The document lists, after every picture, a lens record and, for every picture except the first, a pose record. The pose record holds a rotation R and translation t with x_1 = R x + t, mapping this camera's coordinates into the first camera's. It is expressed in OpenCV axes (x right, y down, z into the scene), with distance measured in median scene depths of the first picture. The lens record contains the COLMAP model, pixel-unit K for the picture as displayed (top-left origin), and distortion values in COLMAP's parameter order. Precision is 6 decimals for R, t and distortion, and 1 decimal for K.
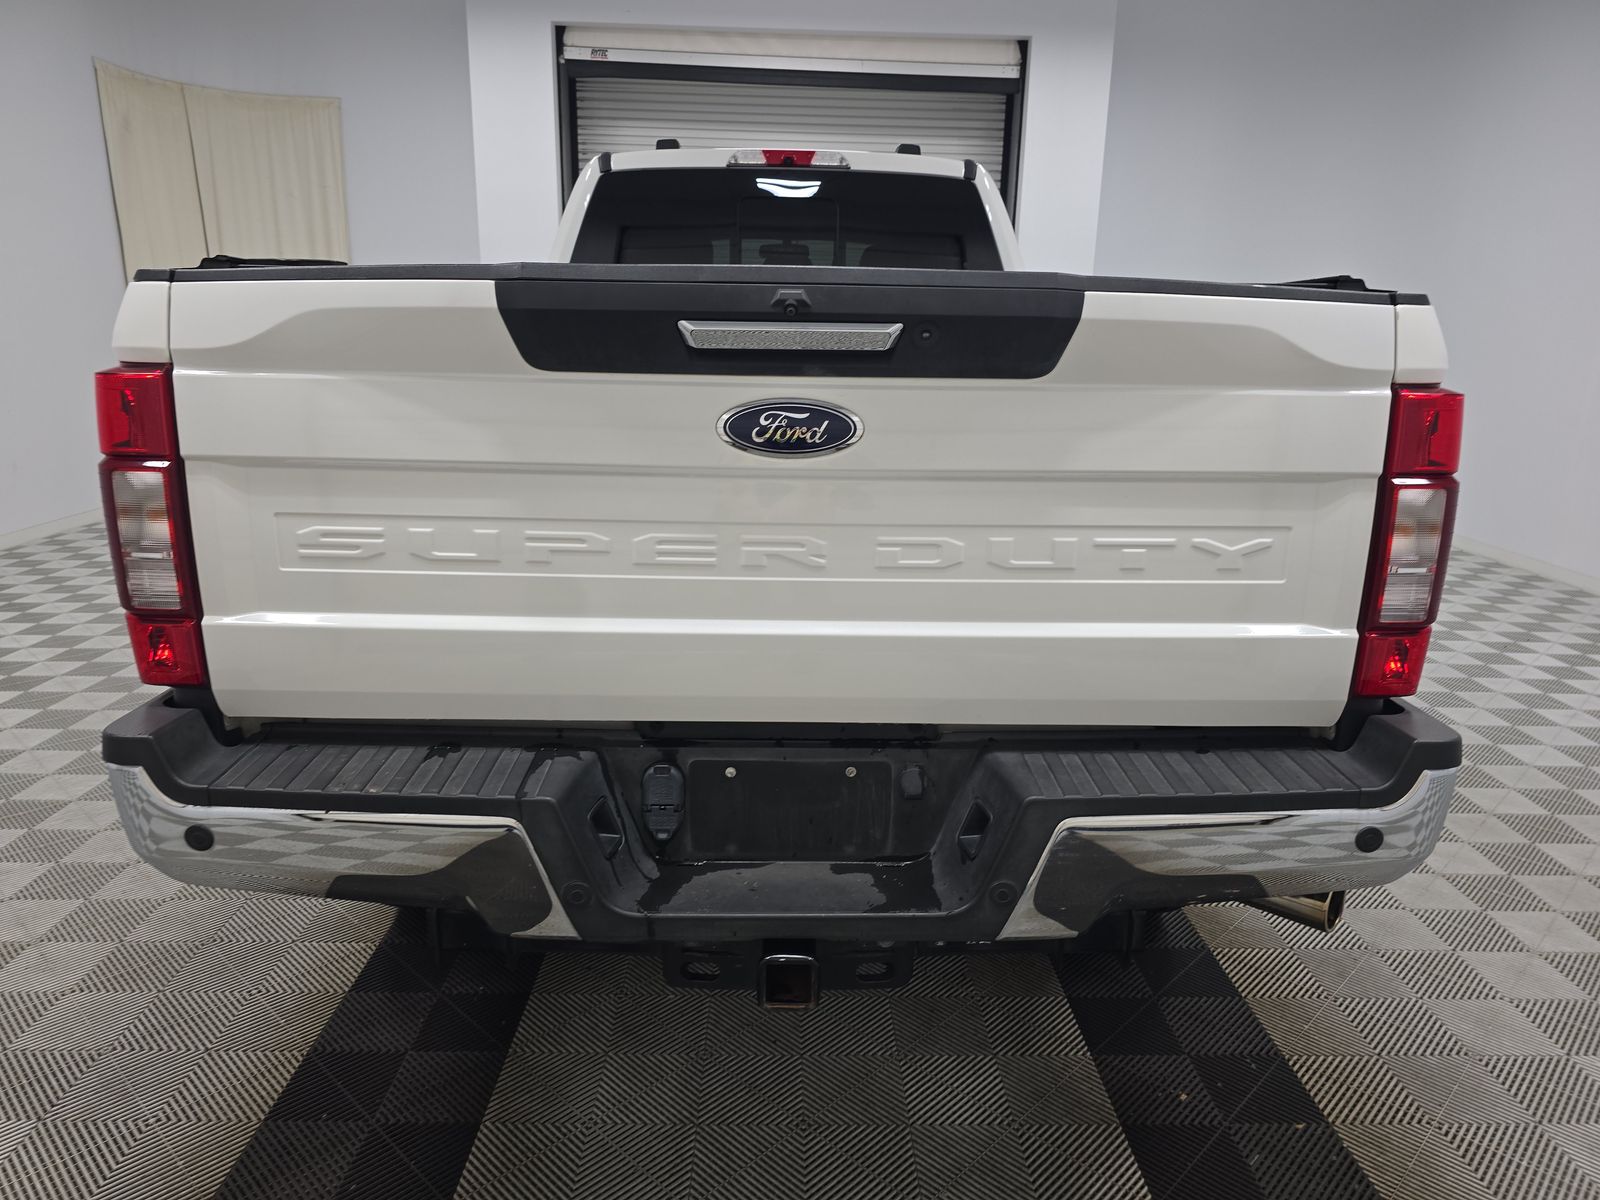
lens RADIAL K [[1076.4, 0, 806.2], [0, 1076.4, 596.8], [0, 0, 1]] dist [0.062391, -0.058981]
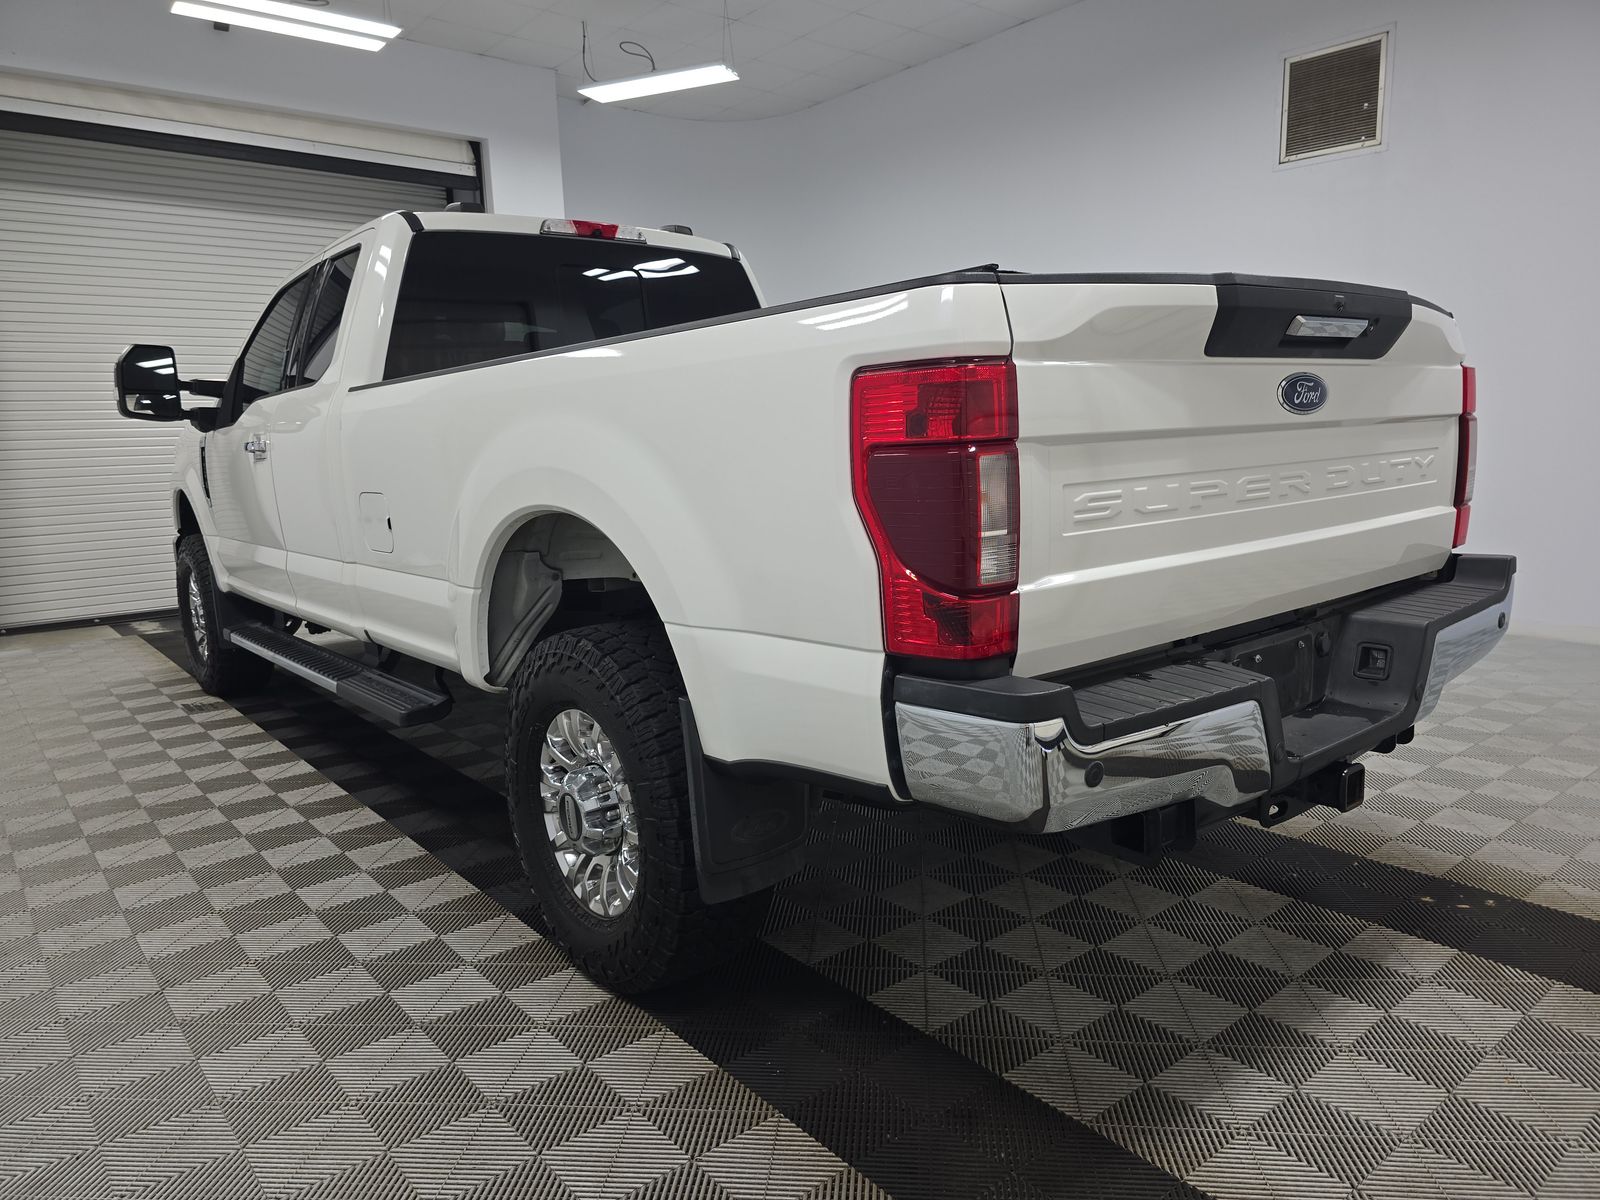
lens RADIAL K [[1076.4, 0, 806.2], [0, 1076.4, 596.8], [0, 0, 1]] dist [0.062391, -0.058981]
pose [[0.782836, -0.141052, 0.606030, -1.350479], [0.195628, 0.980372, -0.024522, 0.013005], [-0.590676, 0.137753, 0.795064, 0.260725]]
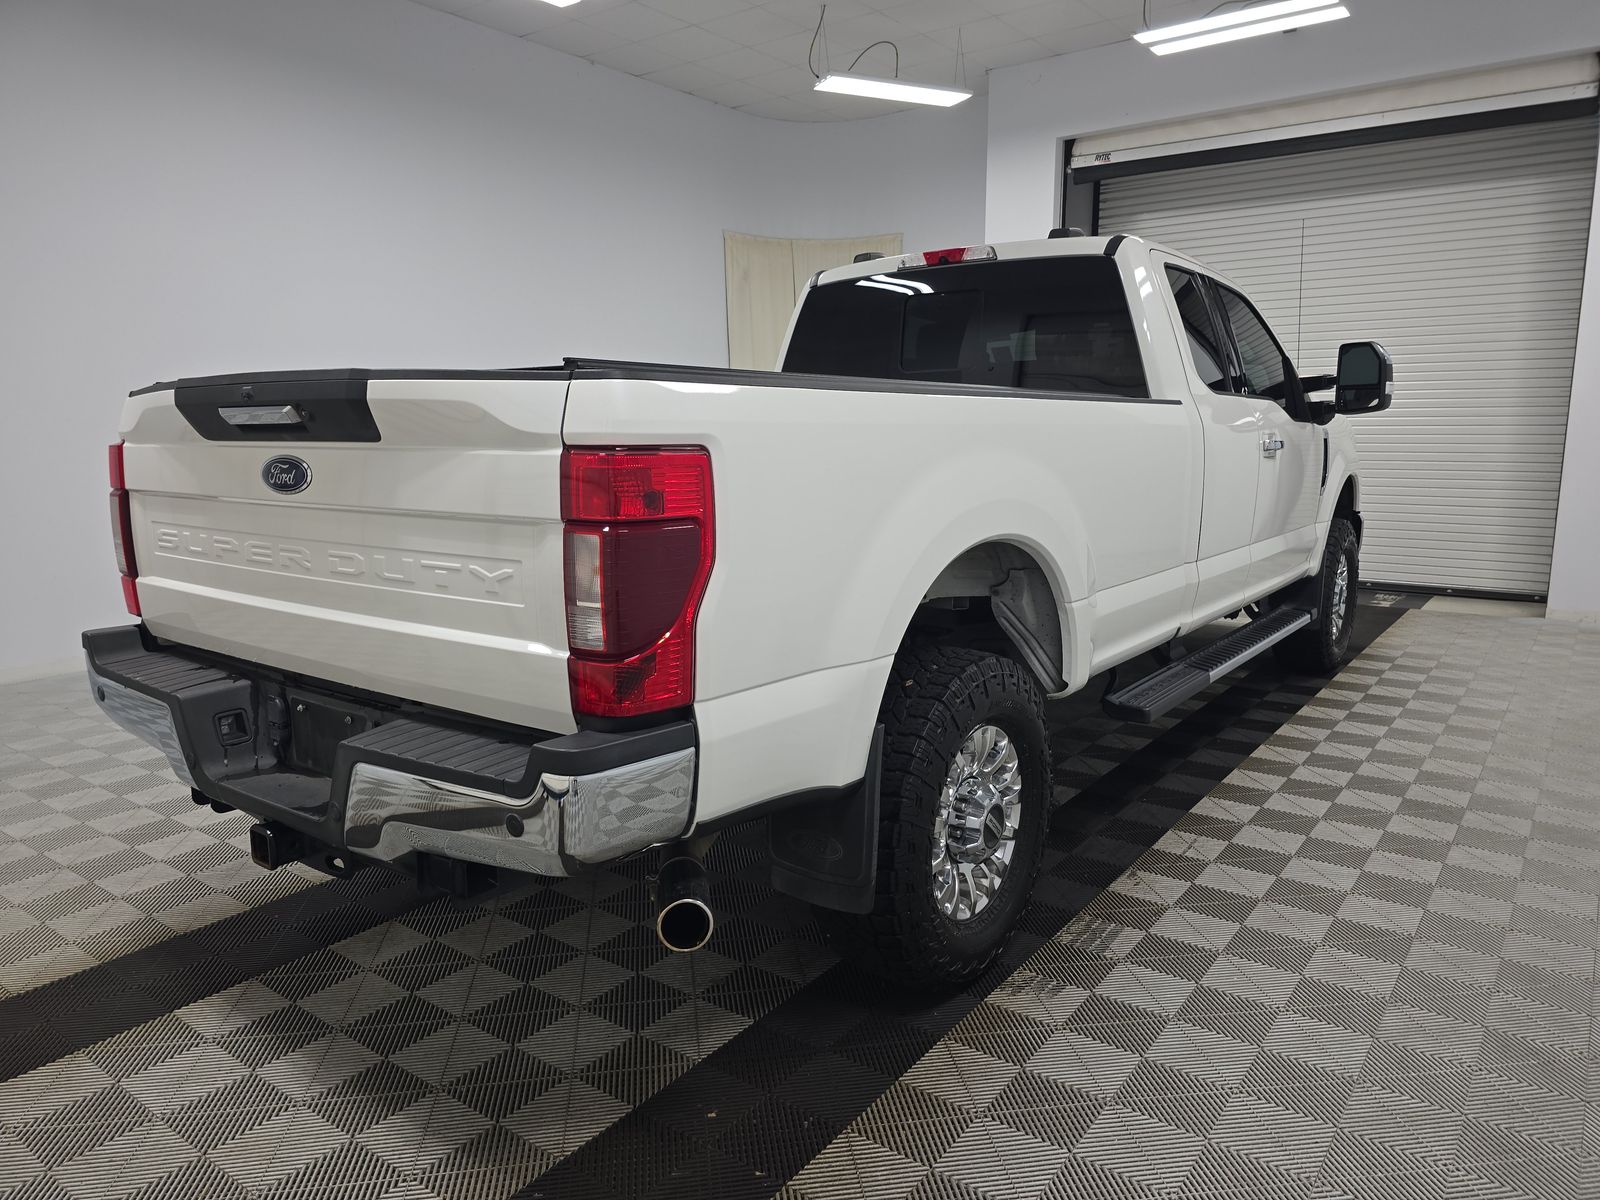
lens RADIAL K [[1076.4, 0, 806.2], [0, 1076.4, 596.8], [0, 0, 1]] dist [0.062391, -0.058981]
pose [[0.788506, 0.073968, -0.610563, 1.418623], [-0.122873, 0.991674, -0.038545, -0.015919], [0.602628, 0.105415, 0.791029, 0.229648]]
